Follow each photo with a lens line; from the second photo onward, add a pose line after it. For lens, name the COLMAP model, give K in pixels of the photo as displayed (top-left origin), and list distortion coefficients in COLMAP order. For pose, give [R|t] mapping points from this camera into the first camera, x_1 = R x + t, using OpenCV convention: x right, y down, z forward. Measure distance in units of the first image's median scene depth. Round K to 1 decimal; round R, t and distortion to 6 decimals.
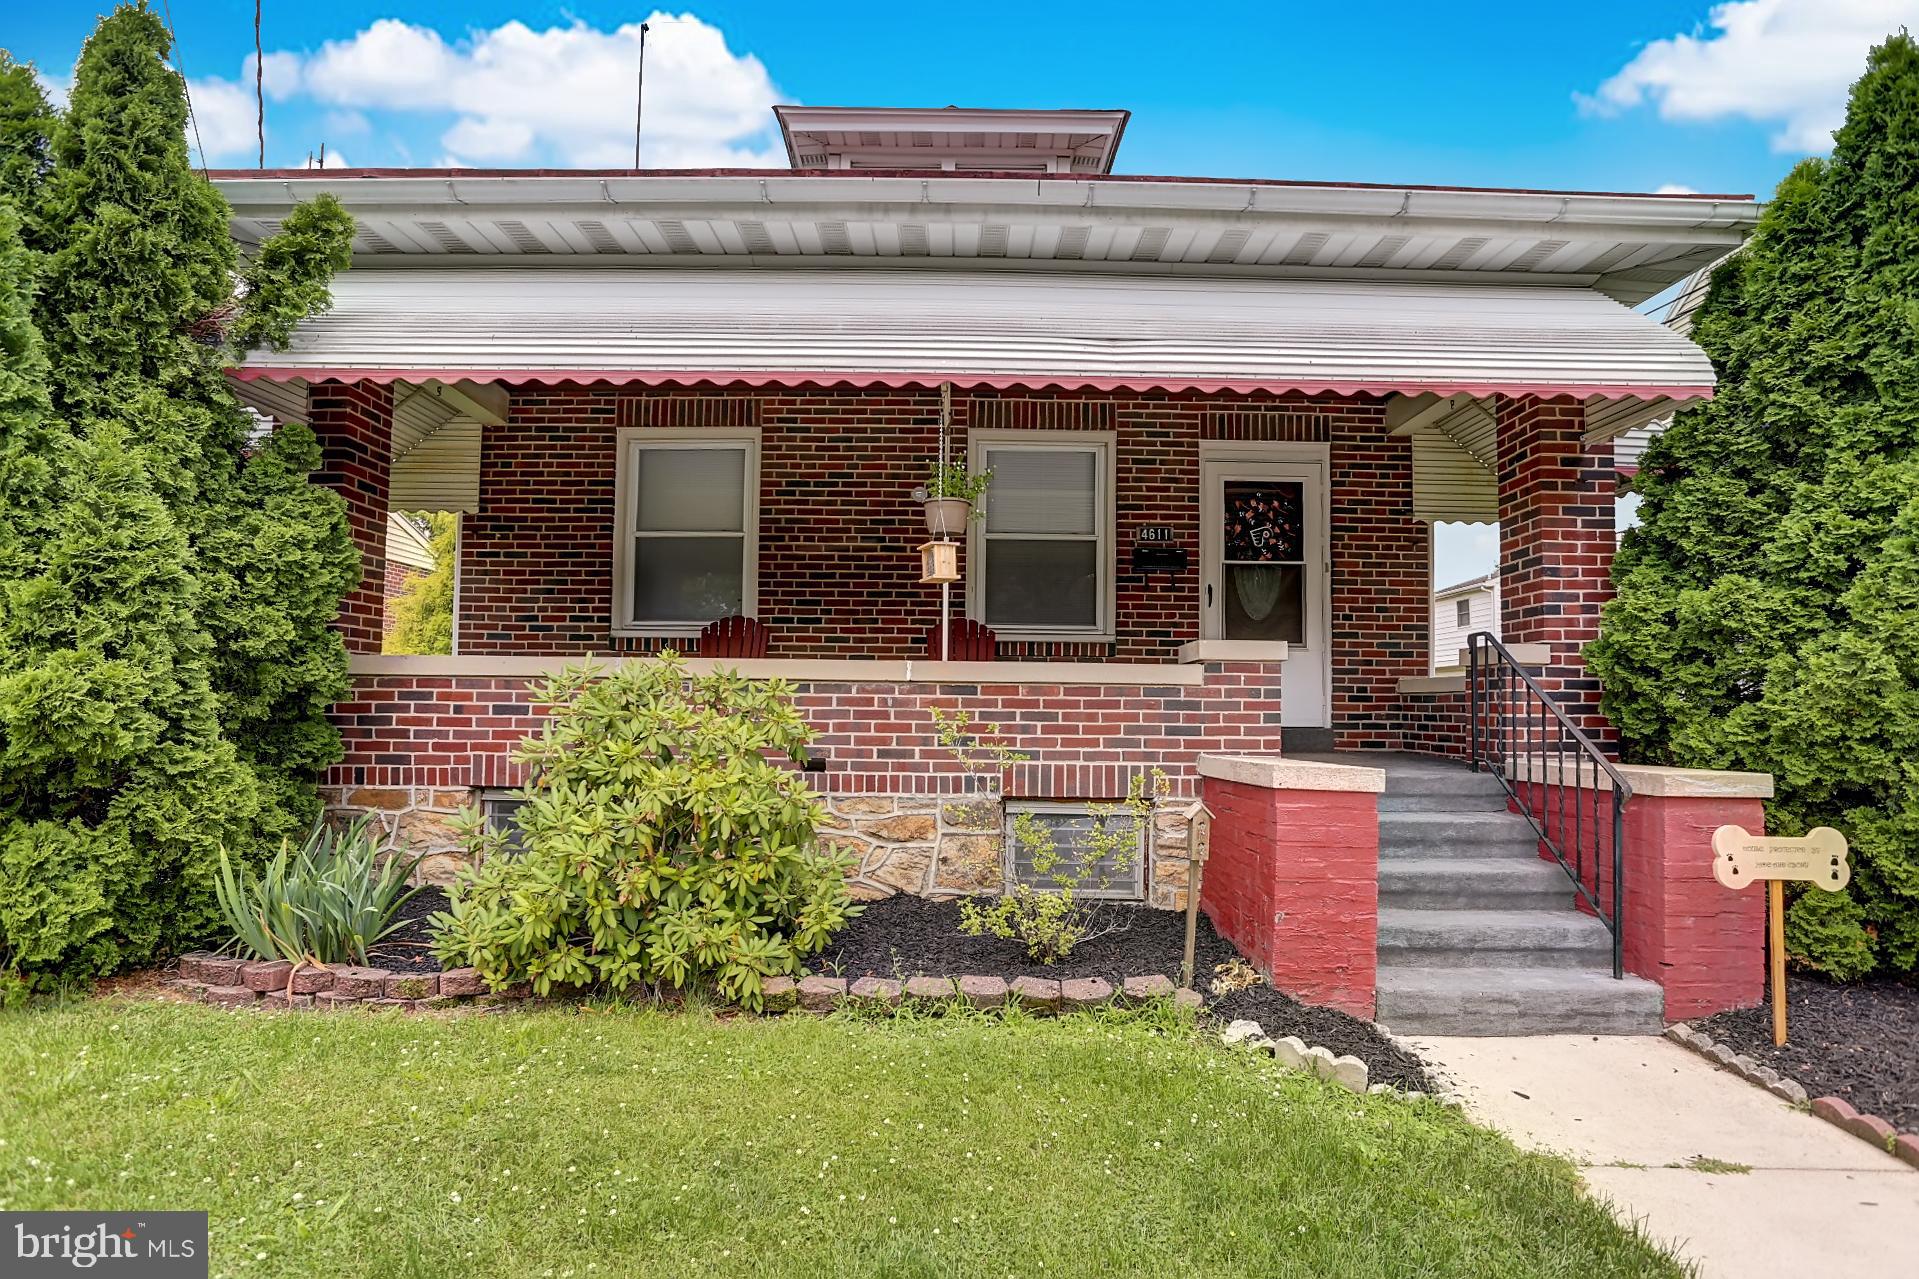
lens RADIAL K [[989.4, 0, 1068.4], [0, 989.4, 651.5], [0, 0, 1]] dist [0.001254, 0.000398]
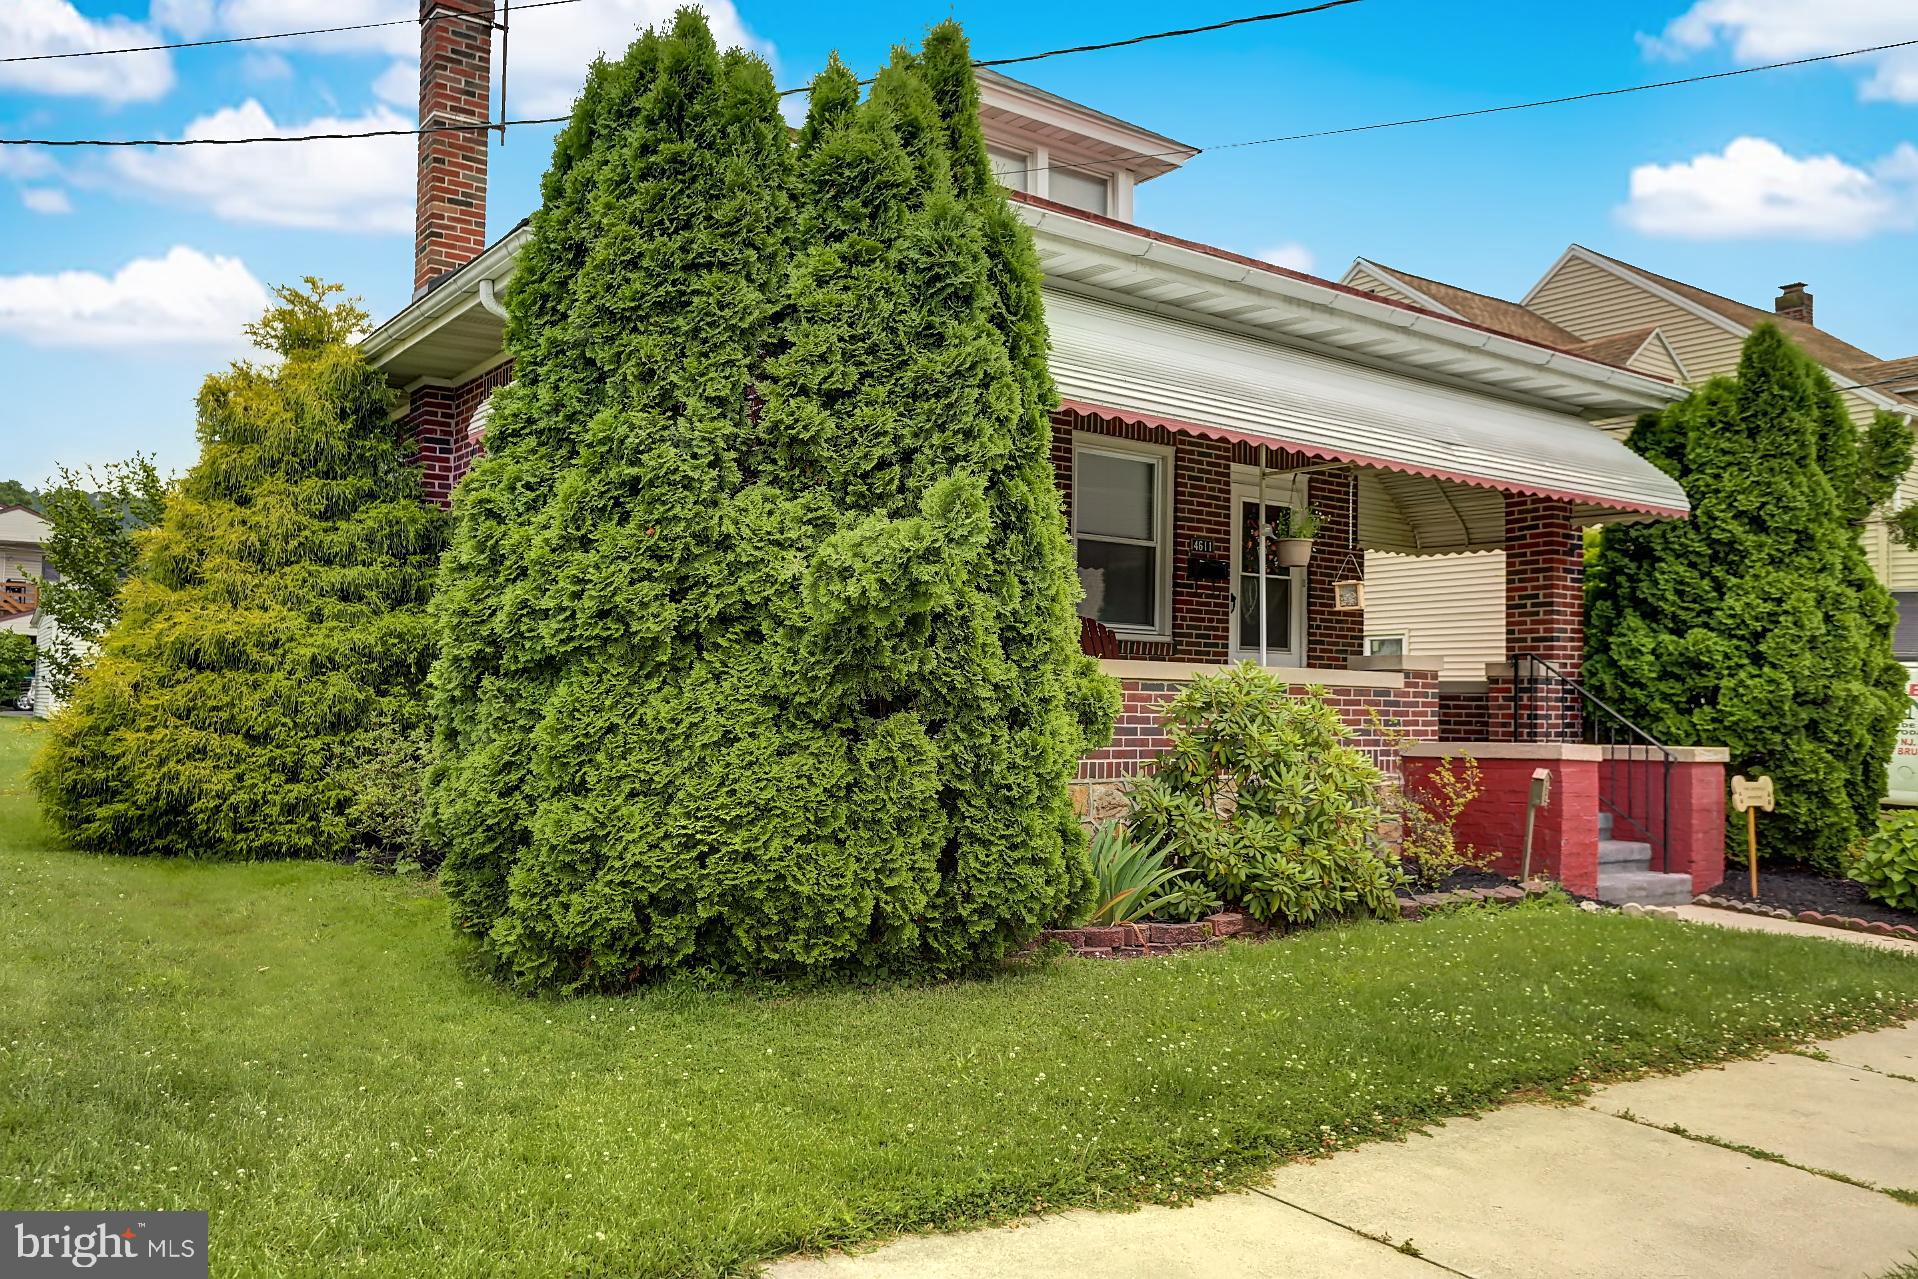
lens RADIAL K [[1477.7, 0, 959.0], [0, 1477.7, 639.5], [0, 0, 1]] dist [0.001905, -0.002626]
pose [[0.827322, 0.030533, 0.560898, -1.697389], [-0.042902, 0.999040, 0.008897, -0.027533], [-0.560087, -0.031424, 0.827837, -0.345024]]
